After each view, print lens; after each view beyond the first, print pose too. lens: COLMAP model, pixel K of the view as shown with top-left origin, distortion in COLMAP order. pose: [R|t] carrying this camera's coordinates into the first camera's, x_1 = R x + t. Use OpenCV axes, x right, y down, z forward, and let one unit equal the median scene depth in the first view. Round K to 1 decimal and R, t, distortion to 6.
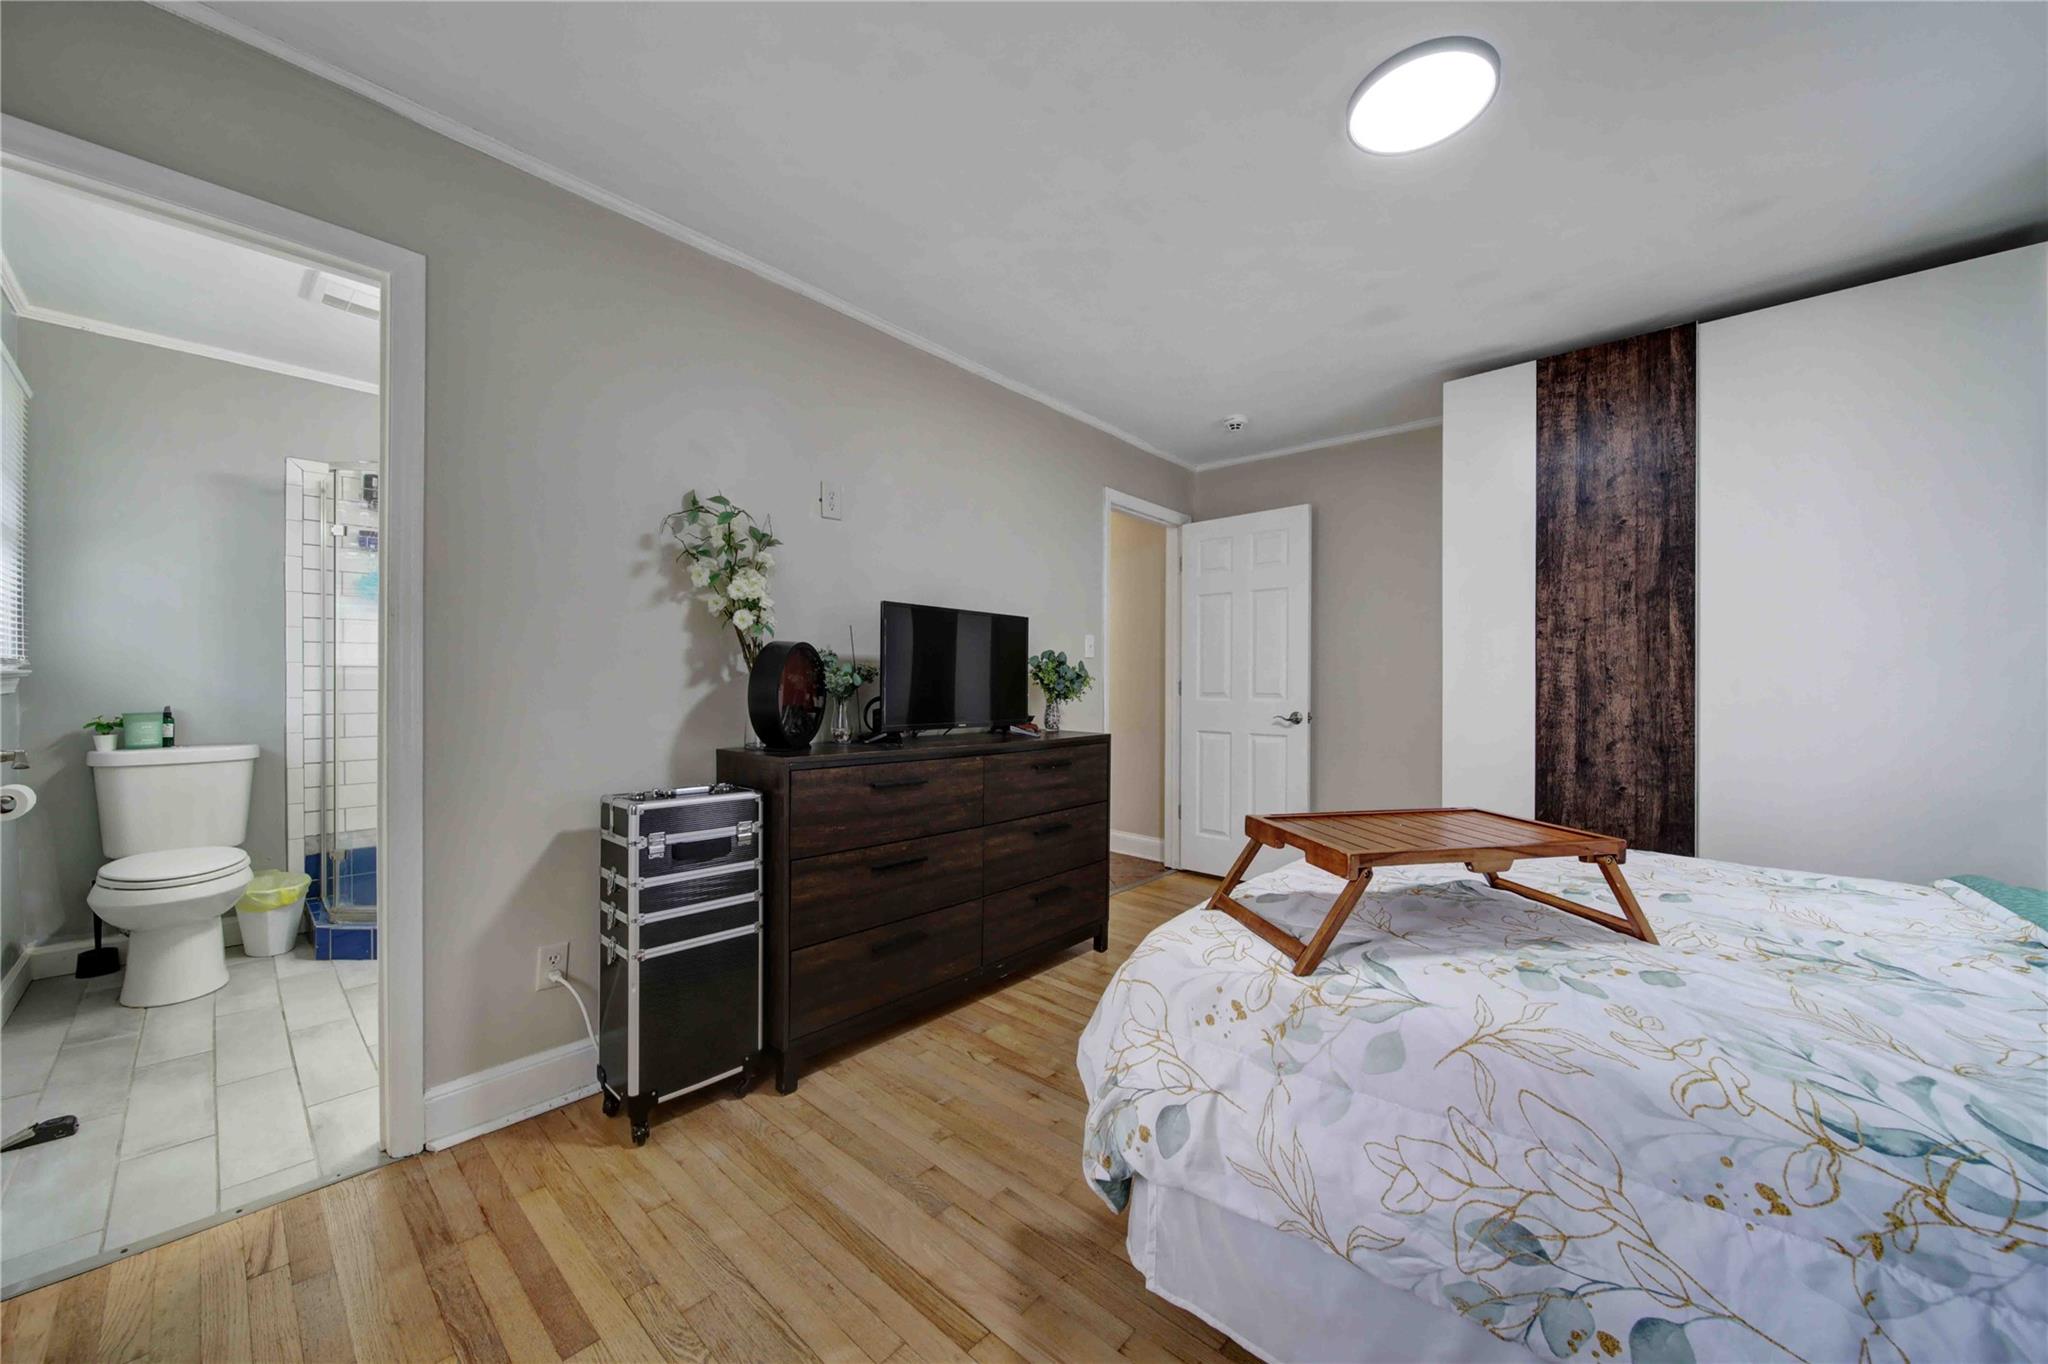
lens RADIAL K [[728.1, 0, 1022.5], [0, 728.1, 680.9], [0, 0, 1]] dist [-0.001855, -0.001216]
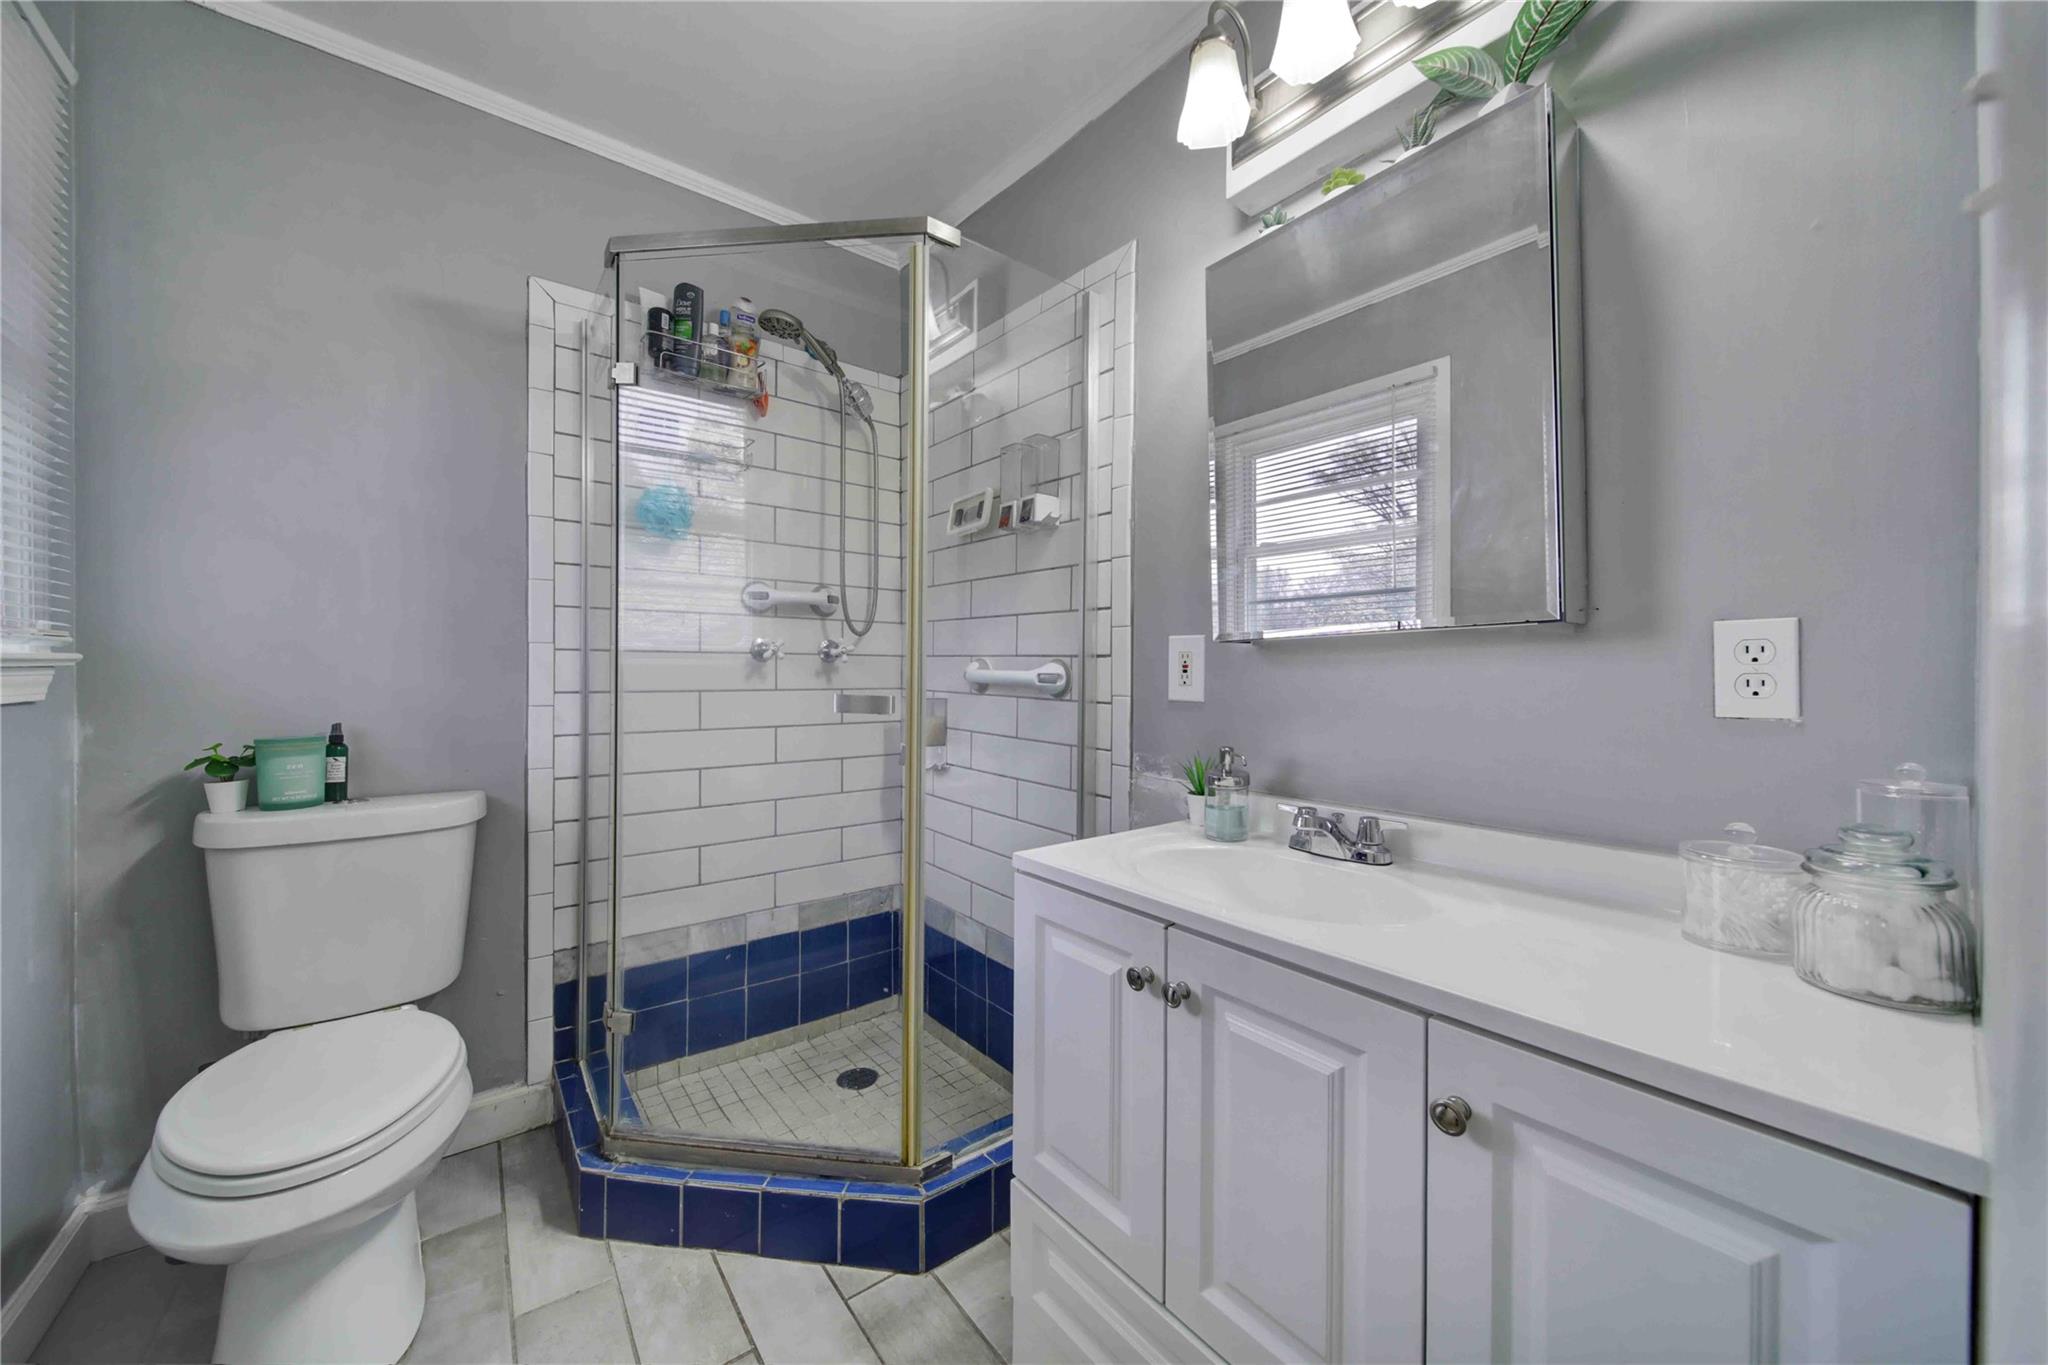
lens RADIAL K [[728.1, 0, 1024.3], [0, 728.1, 673.6], [0, 0, 1]] dist [-0.001855, -0.001216]
pose [[0.983275, 0.012586, -0.181691, -0.584873], [-0.011072, 0.999895, 0.009344, -0.012191], [0.181789, -0.007176, 0.983311, 0.565489]]
